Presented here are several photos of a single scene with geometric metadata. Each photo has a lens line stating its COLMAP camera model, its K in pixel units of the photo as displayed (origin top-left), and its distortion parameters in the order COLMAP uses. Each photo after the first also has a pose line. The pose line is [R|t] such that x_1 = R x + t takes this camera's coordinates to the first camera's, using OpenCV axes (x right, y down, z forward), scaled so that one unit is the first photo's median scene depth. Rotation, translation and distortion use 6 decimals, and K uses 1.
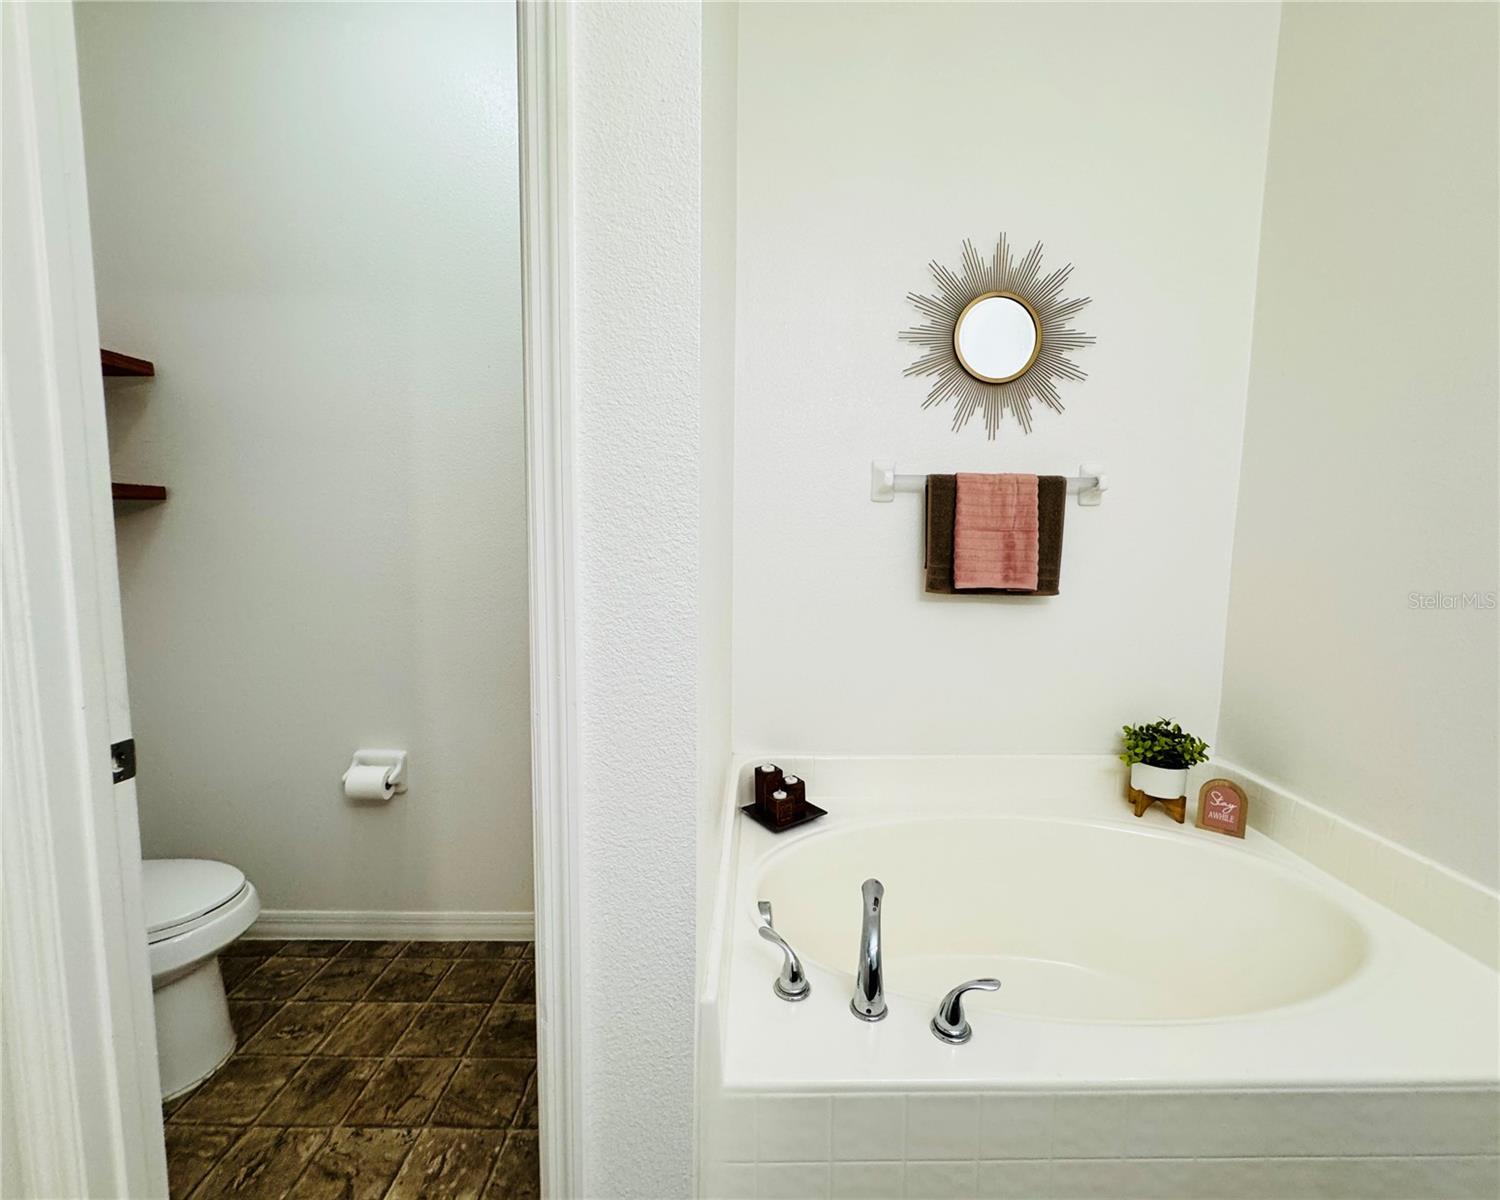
lens RADIAL K [[650.2, 0, 759.4], [0, 650.2, 600.1], [0, 0, 1]] dist [0.000164, 0.000830]
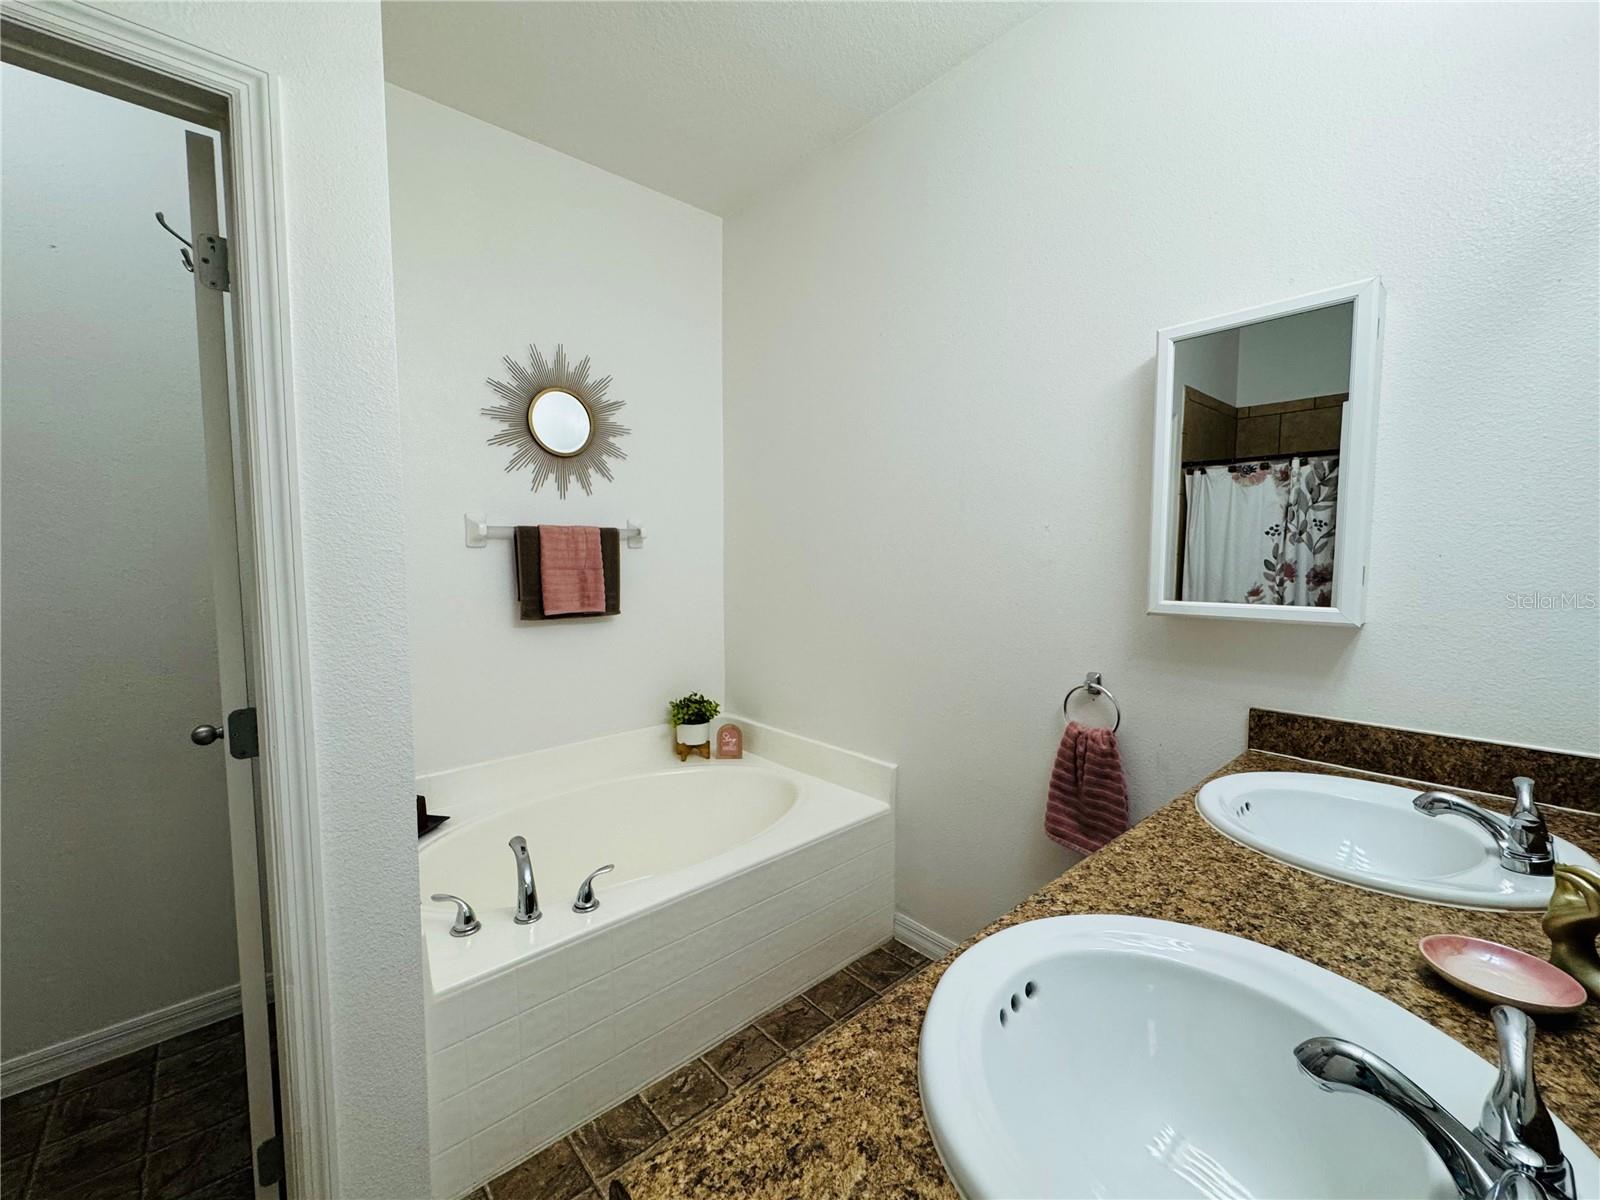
lens RADIAL K [[642.4, 0, 803.7], [0, 642.4, 599.0], [0, 0, 1]] dist [-0.003743, -0.000662]
pose [[0.742869, -0.061282, 0.666626, -0.157251], [0.076638, 0.997039, 0.006254, -0.018942], [-0.665035, 0.046443, 0.745366, -0.274549]]
